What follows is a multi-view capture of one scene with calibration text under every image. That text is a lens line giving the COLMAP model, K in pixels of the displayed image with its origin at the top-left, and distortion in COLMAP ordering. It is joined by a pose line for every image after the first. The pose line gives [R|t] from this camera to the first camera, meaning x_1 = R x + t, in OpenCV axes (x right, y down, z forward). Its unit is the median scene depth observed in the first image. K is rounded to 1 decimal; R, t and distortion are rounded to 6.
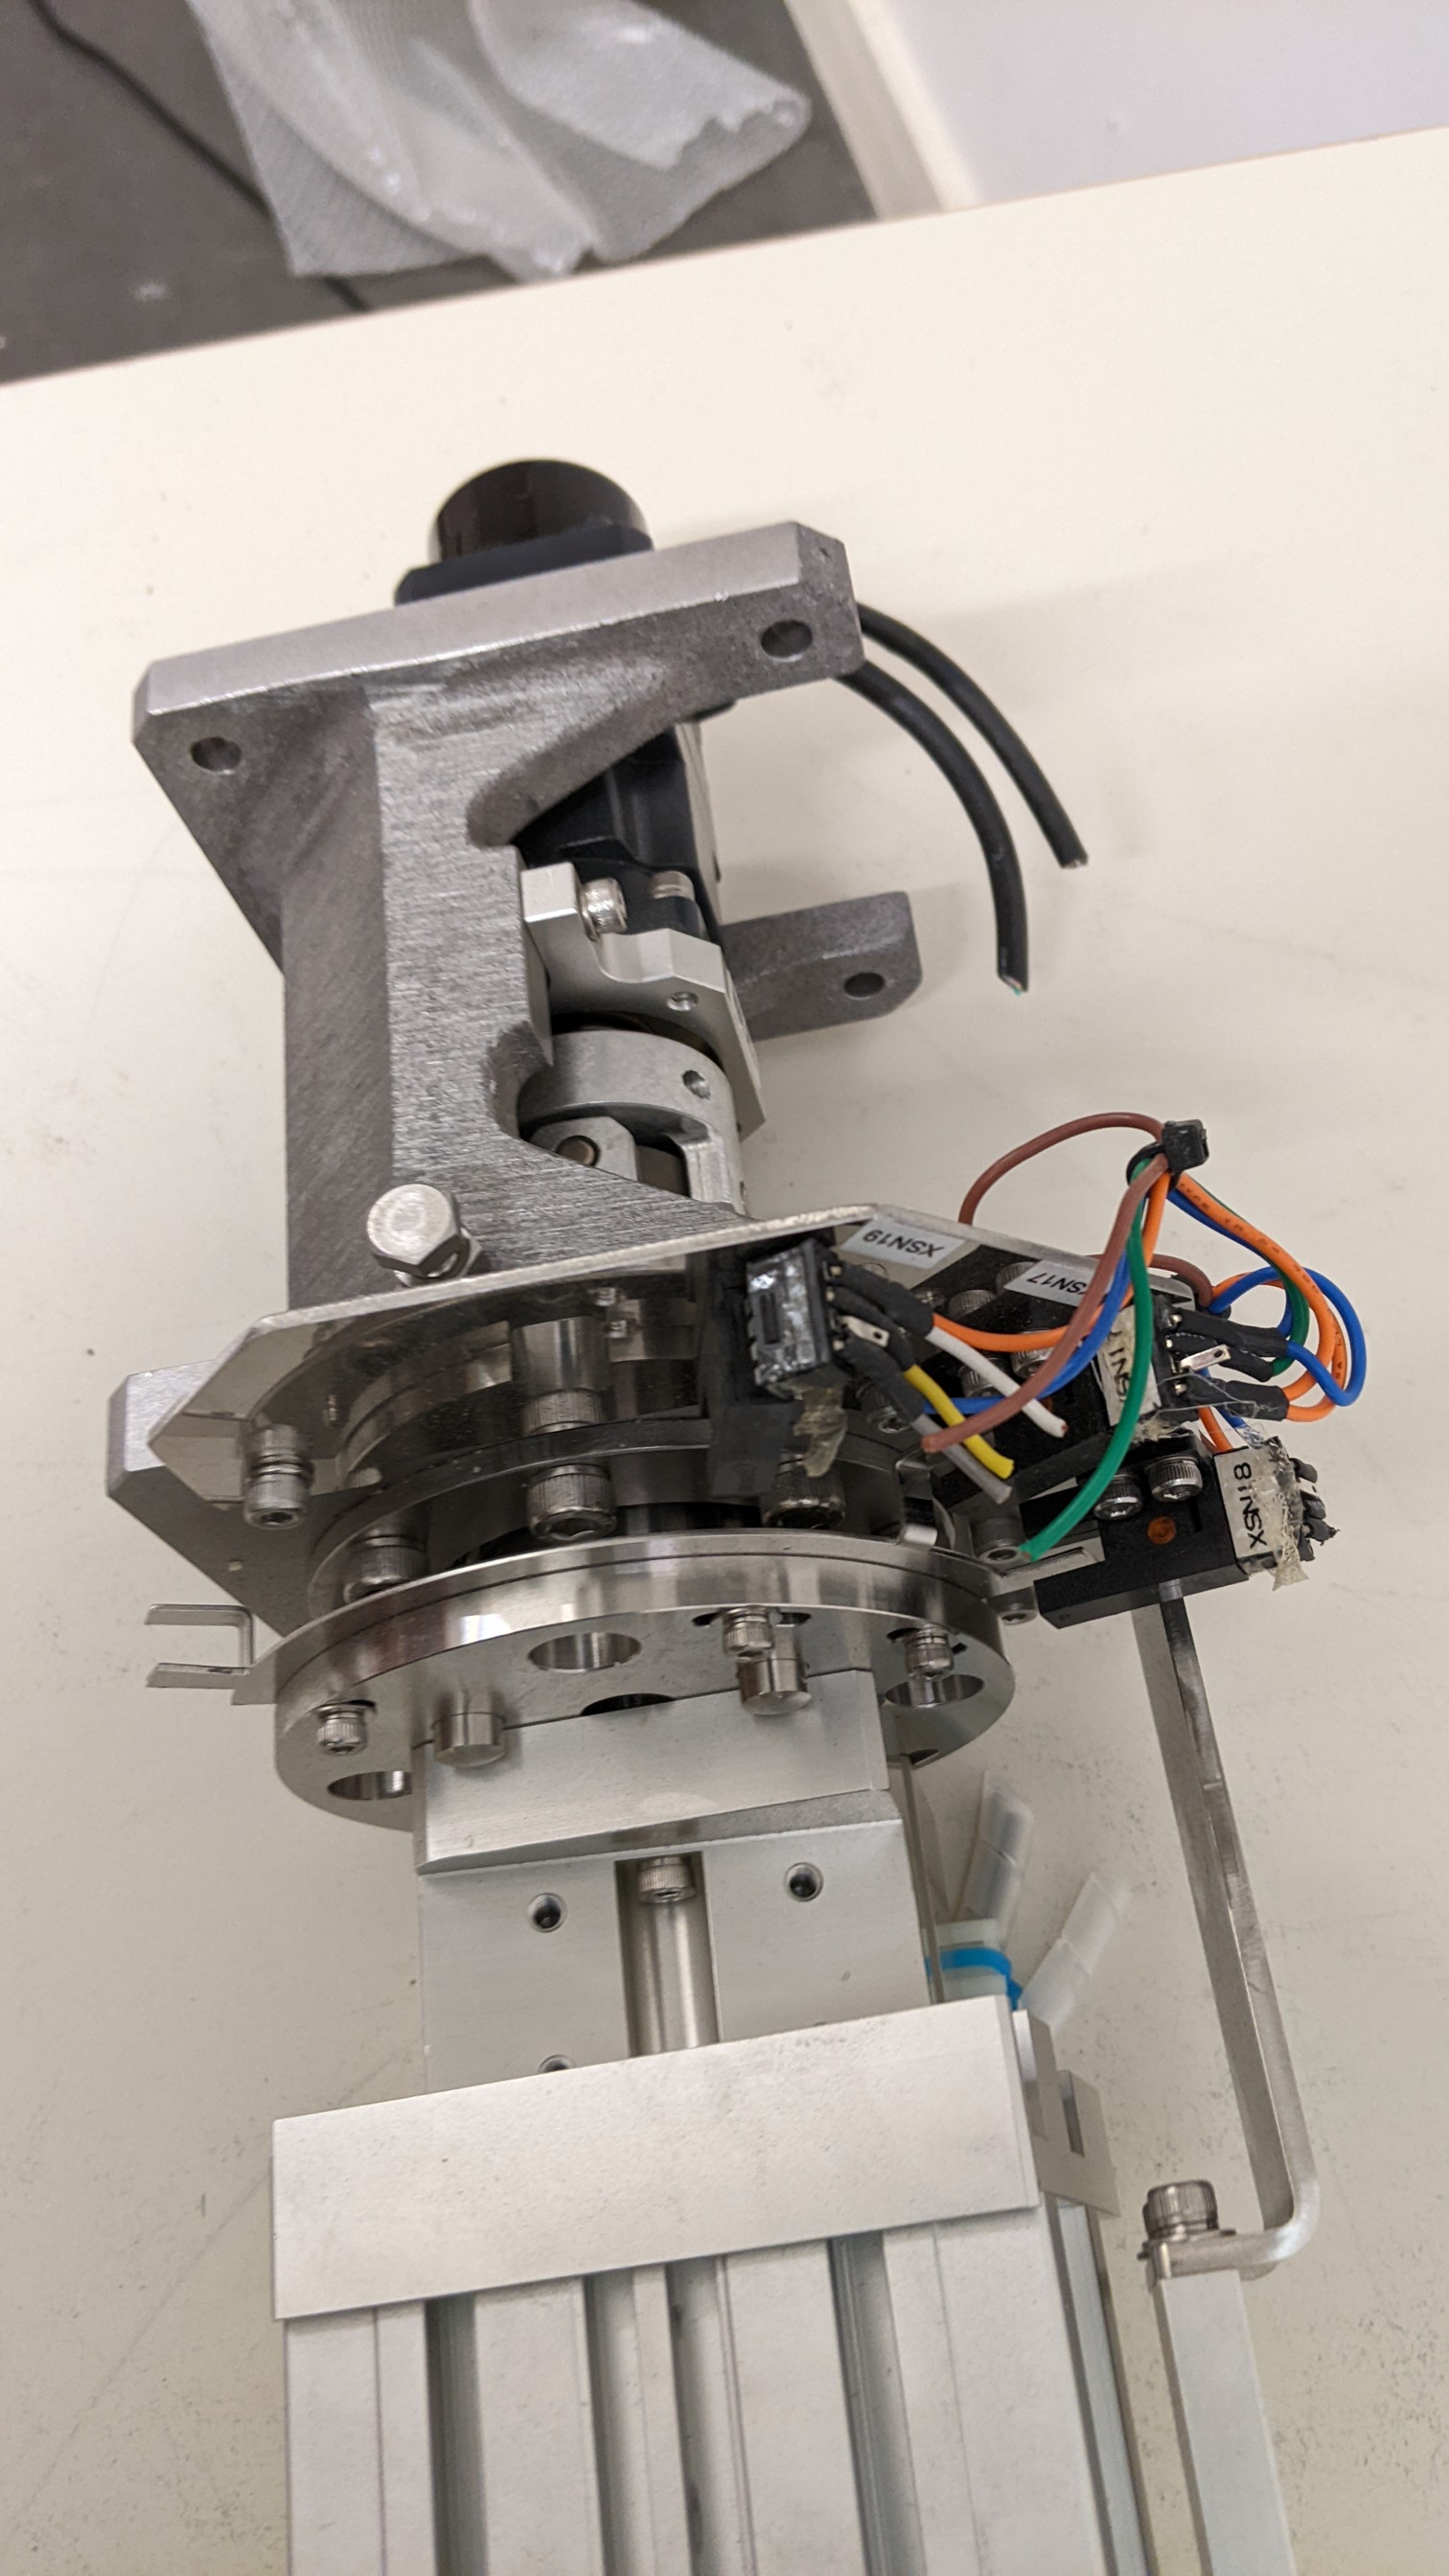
lens RADIAL K [[2202.6, 0, 730.6], [0, 2202.6, 1286.8], [0, 0, 1]] dist [-0.032756, -0.053372]
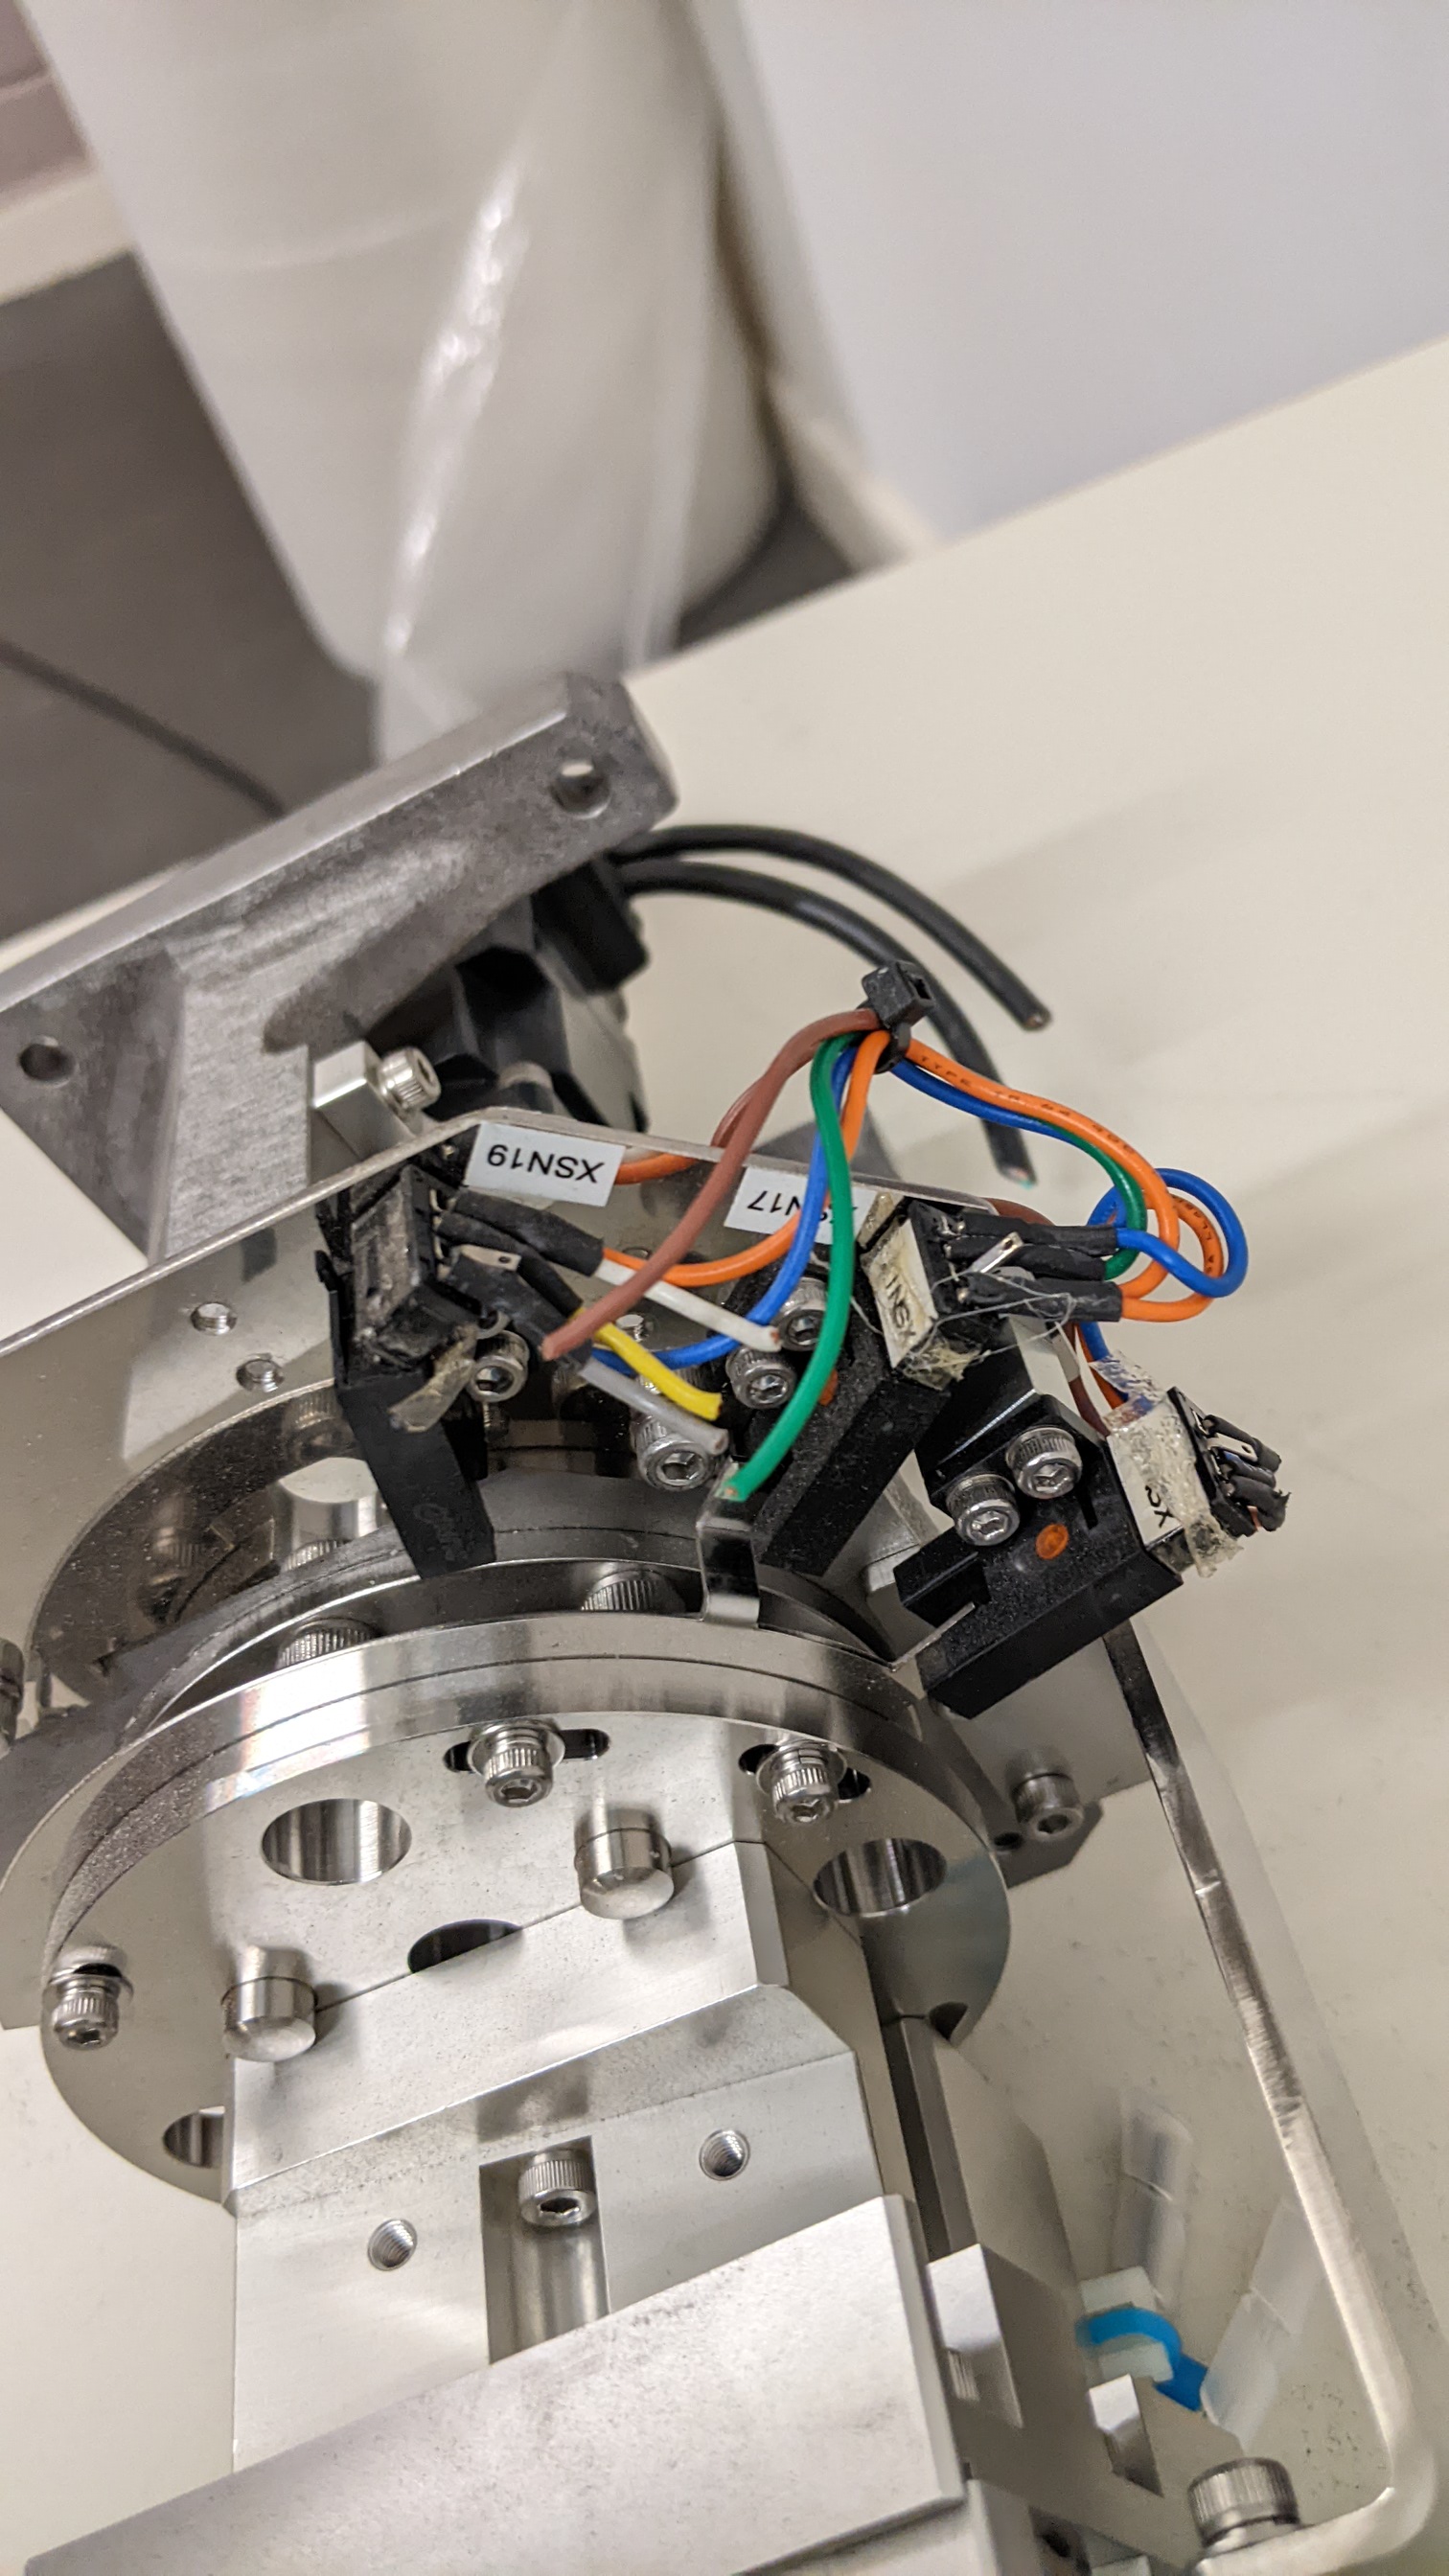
lens RADIAL K [[2202.6, 0, 721.8], [0, 2202.6, 1282.0], [0, 0, 1]] dist [-0.032756, -0.053372]
pose [[0.962595, -0.217932, -0.160986, 0.189858], [0.157624, 0.933701, -0.321492, 0.209034], [0.220377, 0.284092, 0.933127, 0.213571]]
